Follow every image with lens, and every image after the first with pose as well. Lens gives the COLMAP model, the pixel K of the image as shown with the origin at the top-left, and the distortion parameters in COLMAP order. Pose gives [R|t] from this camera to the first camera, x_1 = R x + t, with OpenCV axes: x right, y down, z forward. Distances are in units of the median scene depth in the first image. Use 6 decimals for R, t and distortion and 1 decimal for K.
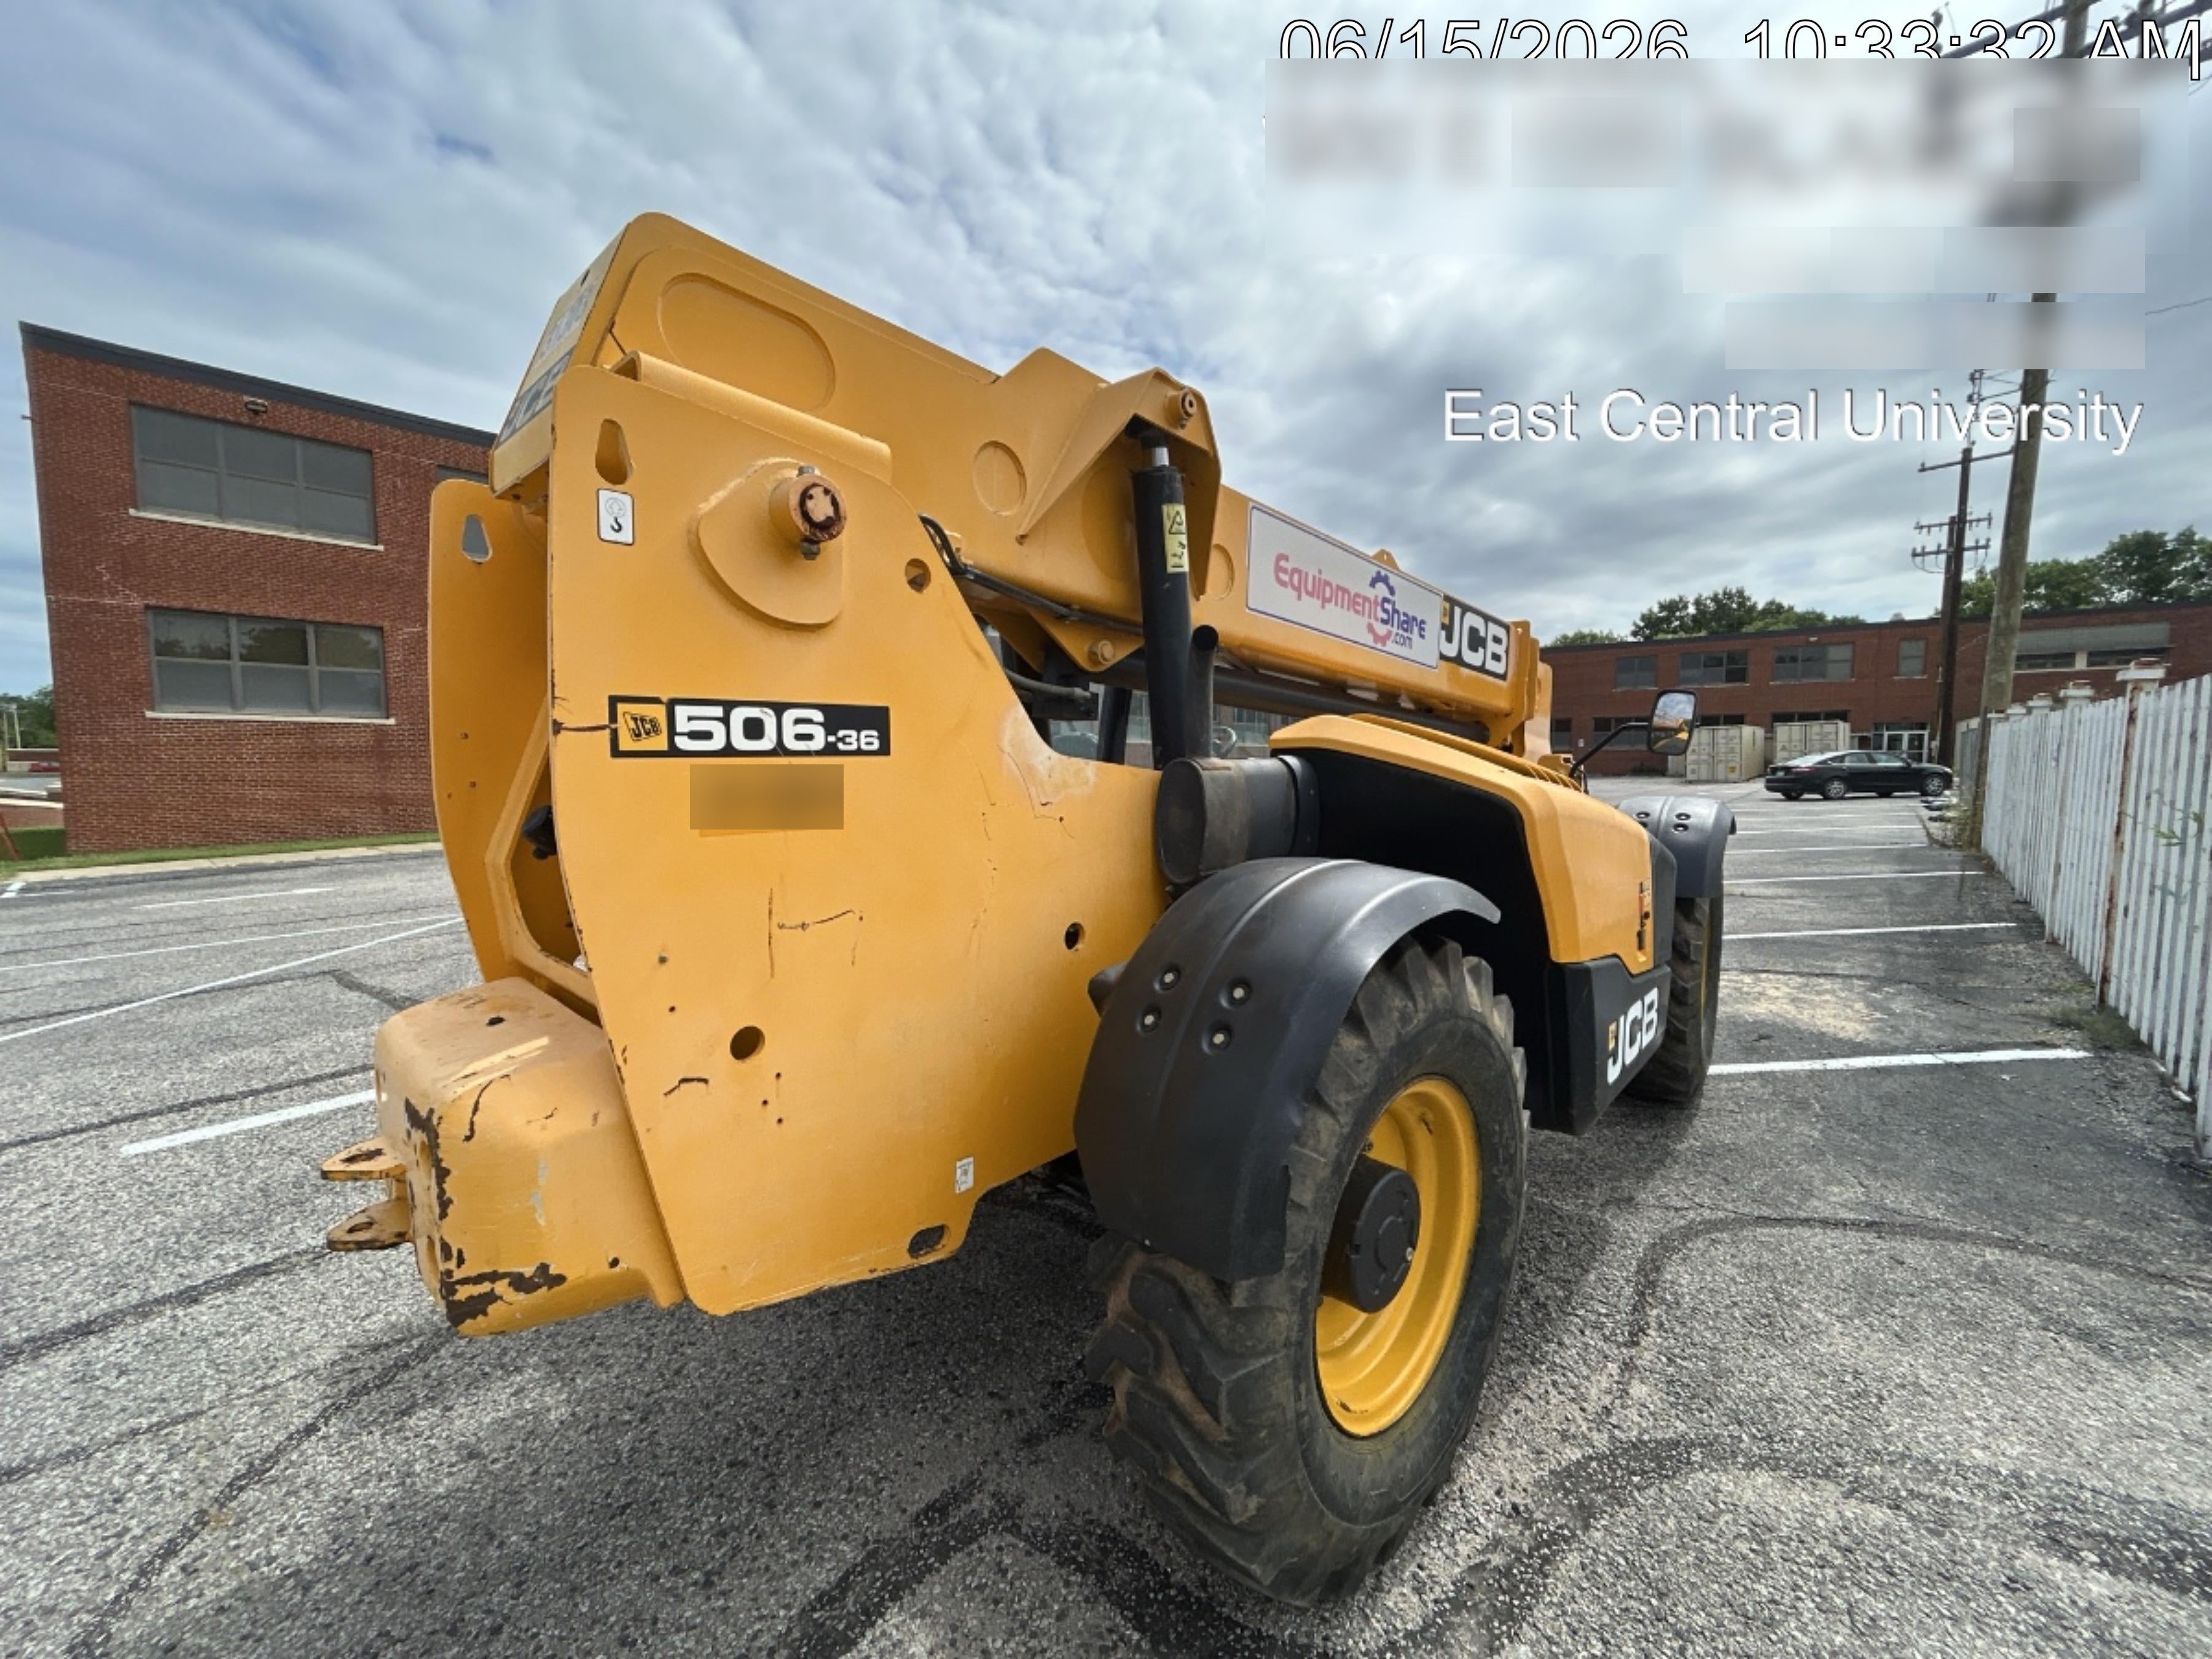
lens RADIAL K [[889.7, 0, 1106.0], [0, 889.7, 829.5], [0, 0, 1]] dist [0.021091, 0.000237]
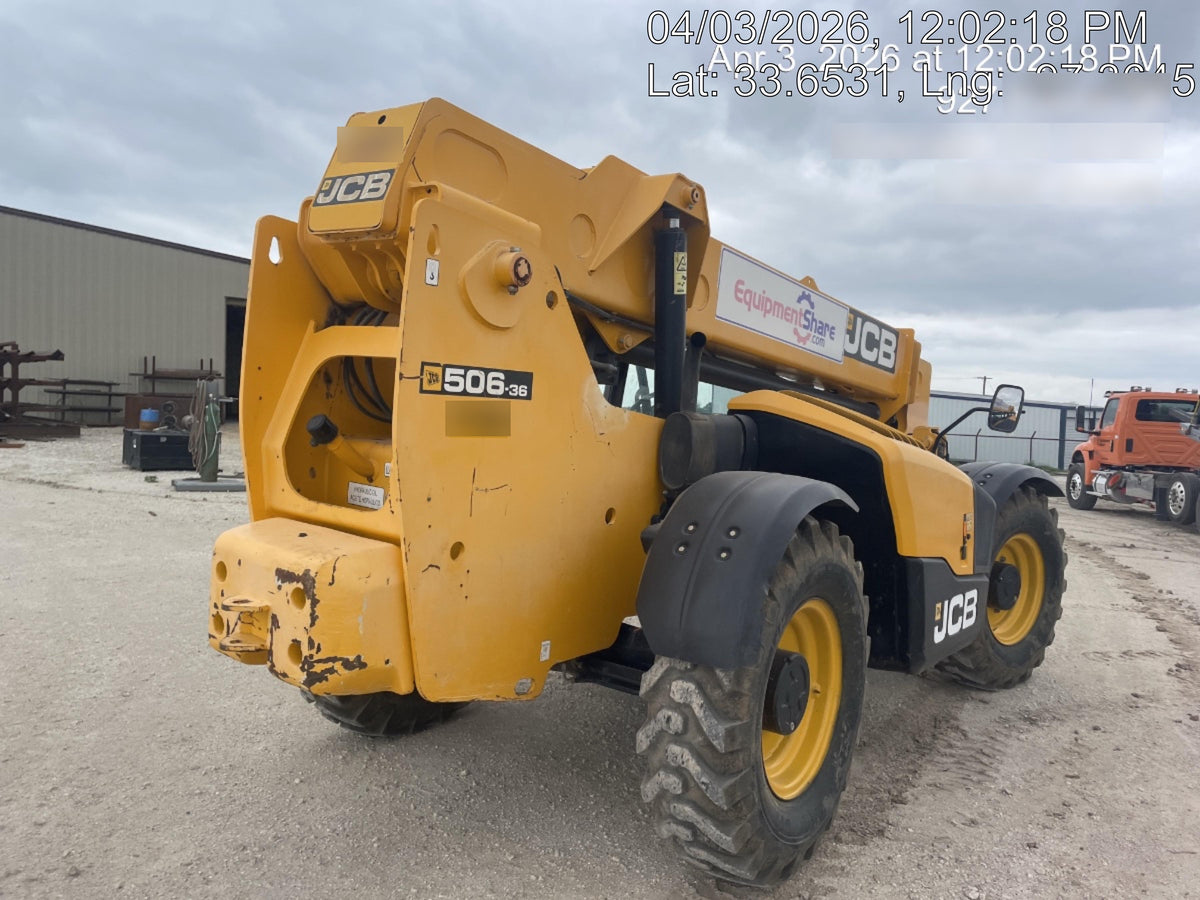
lens RADIAL K [[869.8, 0, 603.1], [0, 869.8, 440.9], [0, 0, 1]] dist [0.125952, -0.126255]
pose [[0.994311, 0.064765, 0.084570, -0.169667], [-0.060513, 0.996816, -0.051917, 0.055405], [-0.087663, 0.046504, 0.995064, -0.517033]]
